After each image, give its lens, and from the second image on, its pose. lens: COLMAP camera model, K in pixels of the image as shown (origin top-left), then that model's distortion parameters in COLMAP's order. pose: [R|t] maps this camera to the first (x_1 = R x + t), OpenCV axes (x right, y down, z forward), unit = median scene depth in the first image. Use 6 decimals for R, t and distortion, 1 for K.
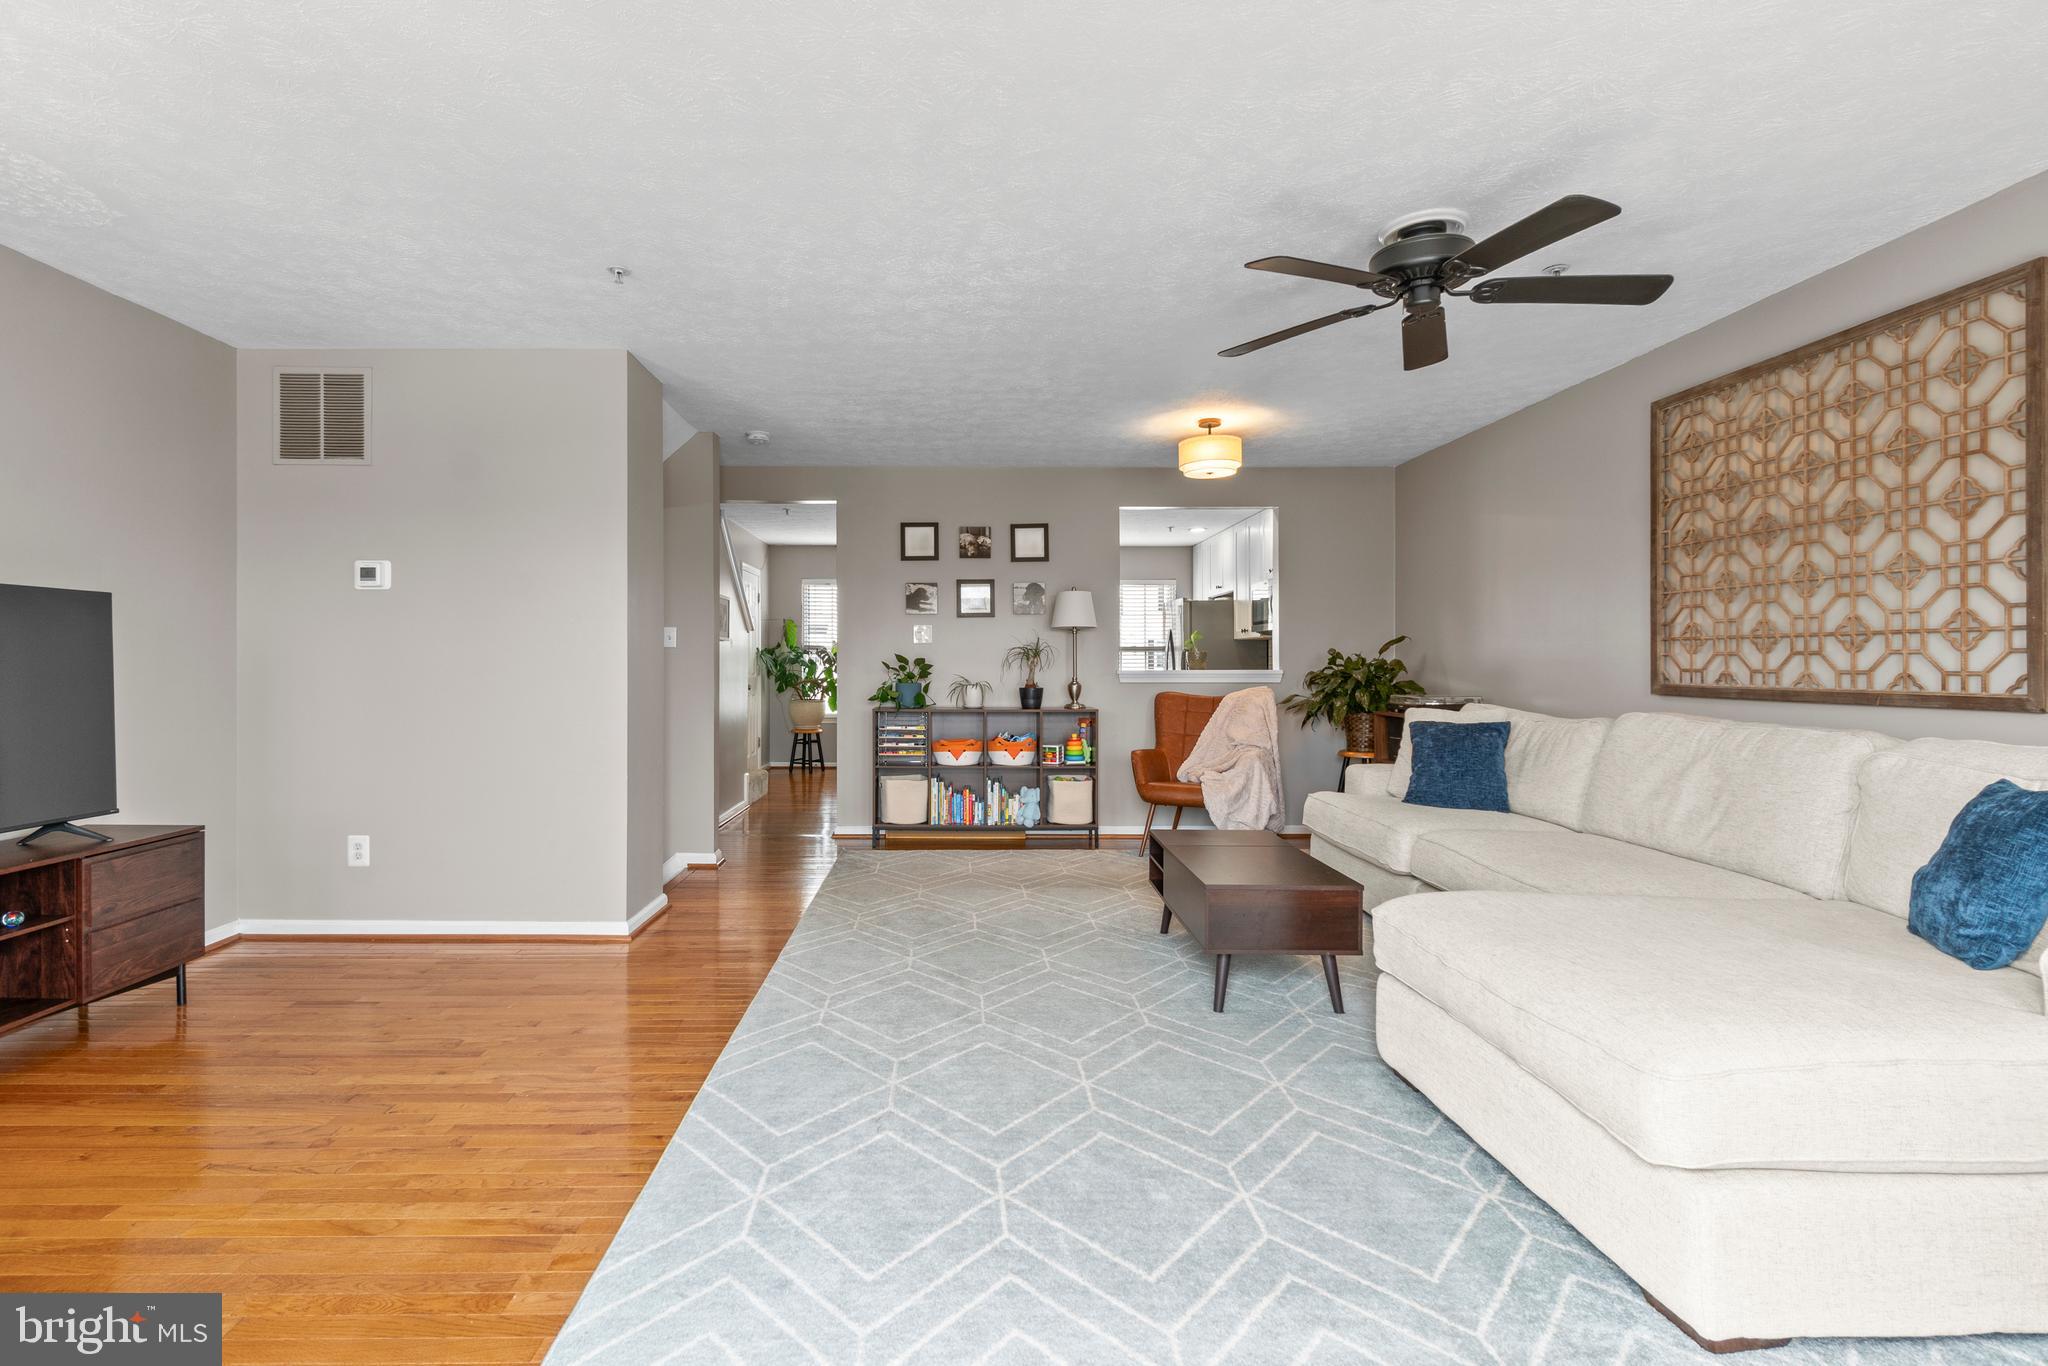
lens RADIAL K [[900.7, 0, 1013.8], [0, 900.7, 668.2], [0, 0, 1]] dist [-0.016764, -0.000103]
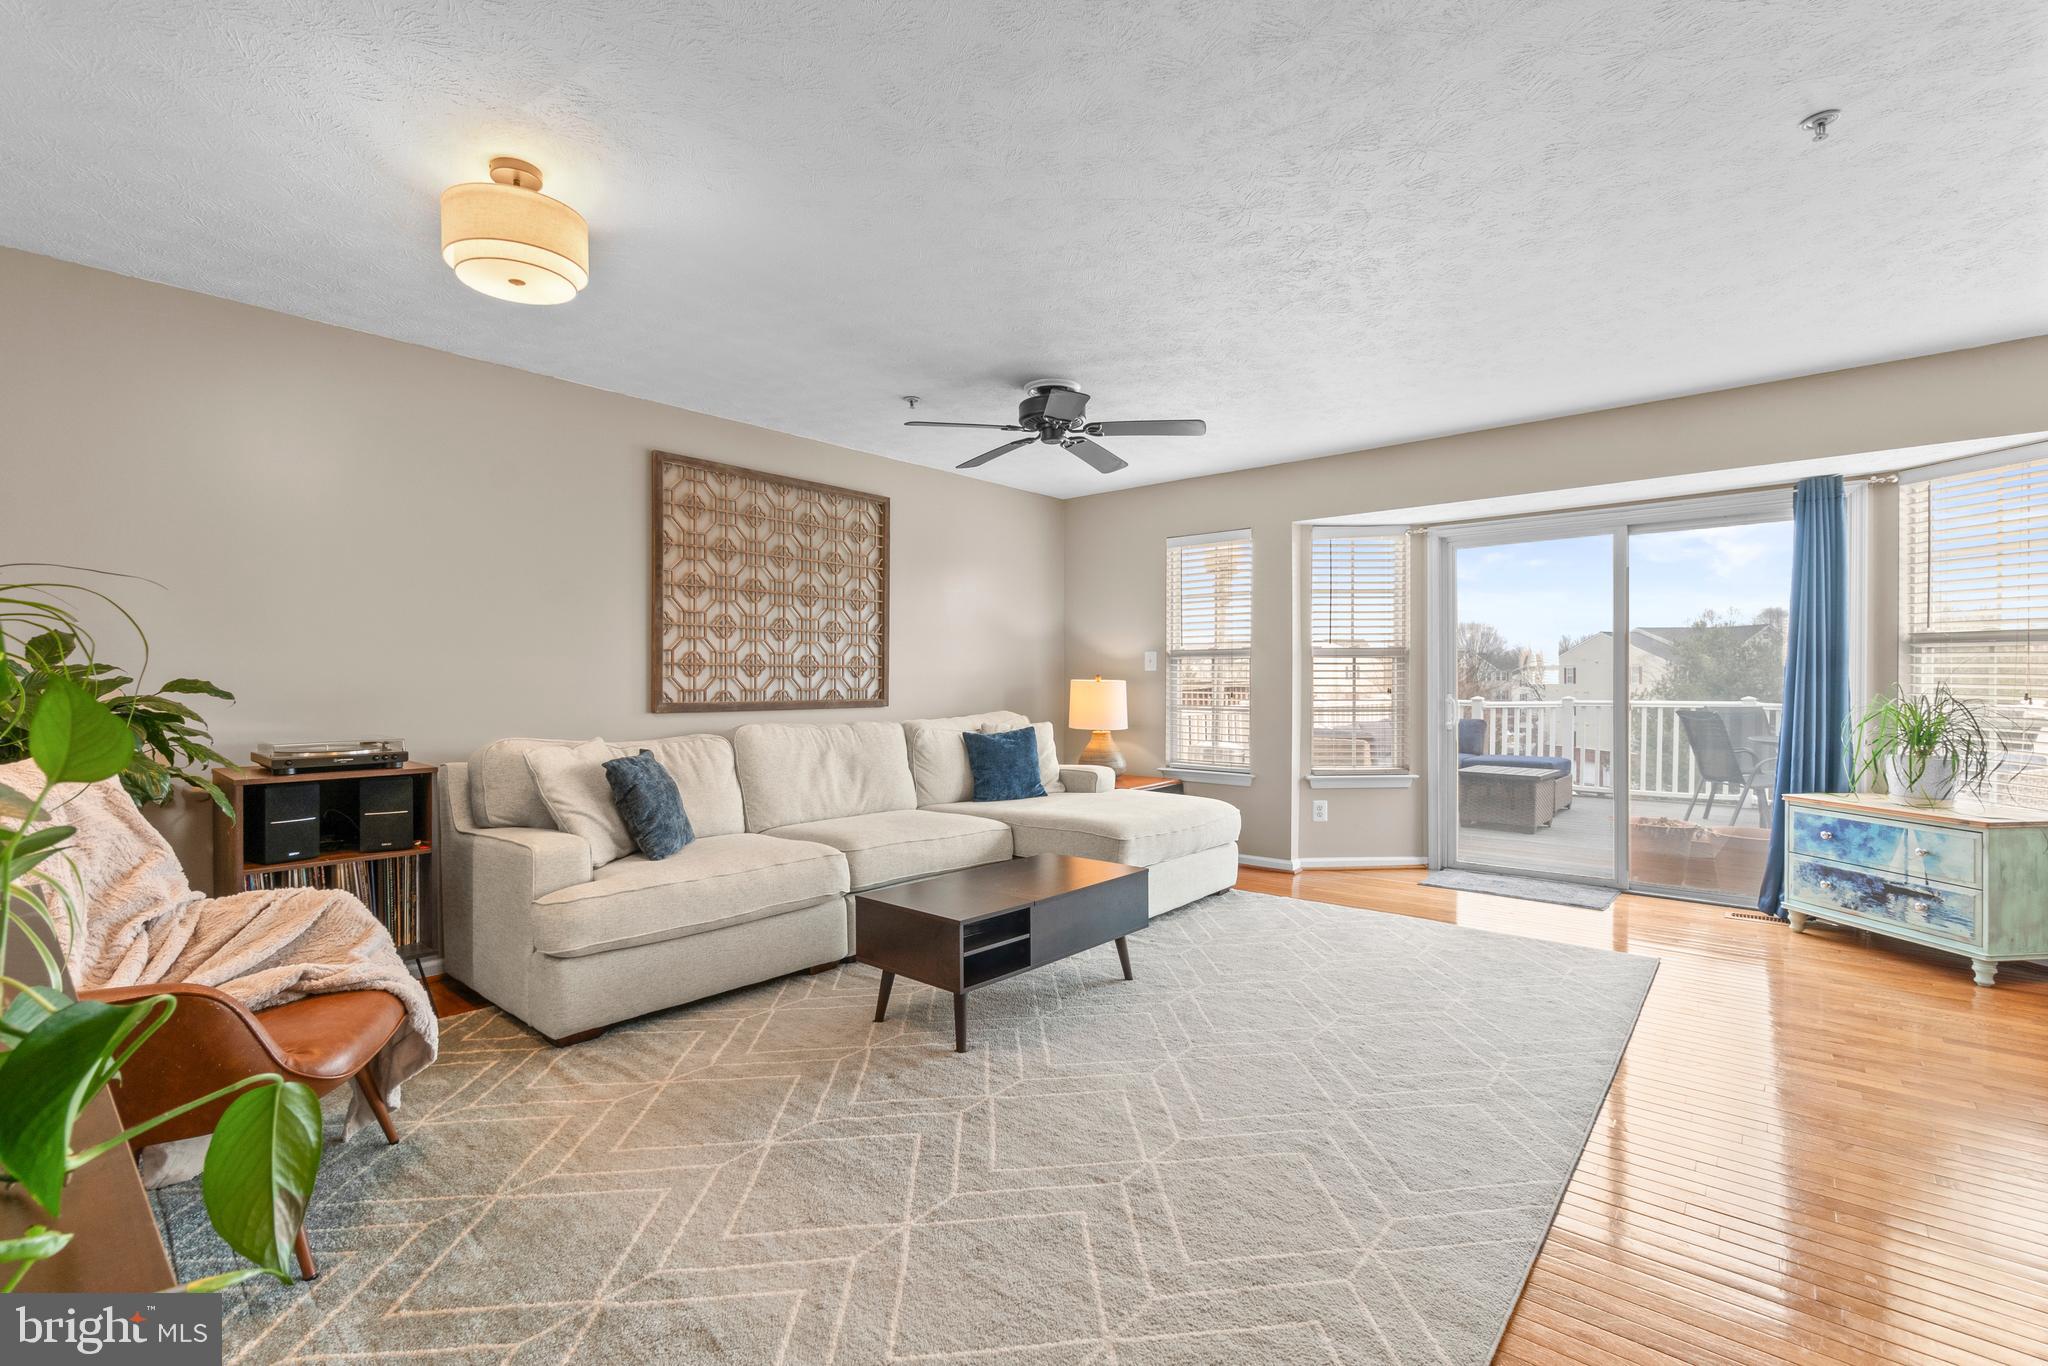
lens RADIAL K [[900.7, 0, 1021.6], [0, 900.7, 684.6], [0, 0, 1]] dist [-0.016764, -0.000103]
pose [[-0.738788, 0.001539, 0.673936, -0.456467], [0.009703, 0.999918, 0.008354, -0.013924], [-0.673868, 0.012711, -0.738743, 1.864024]]
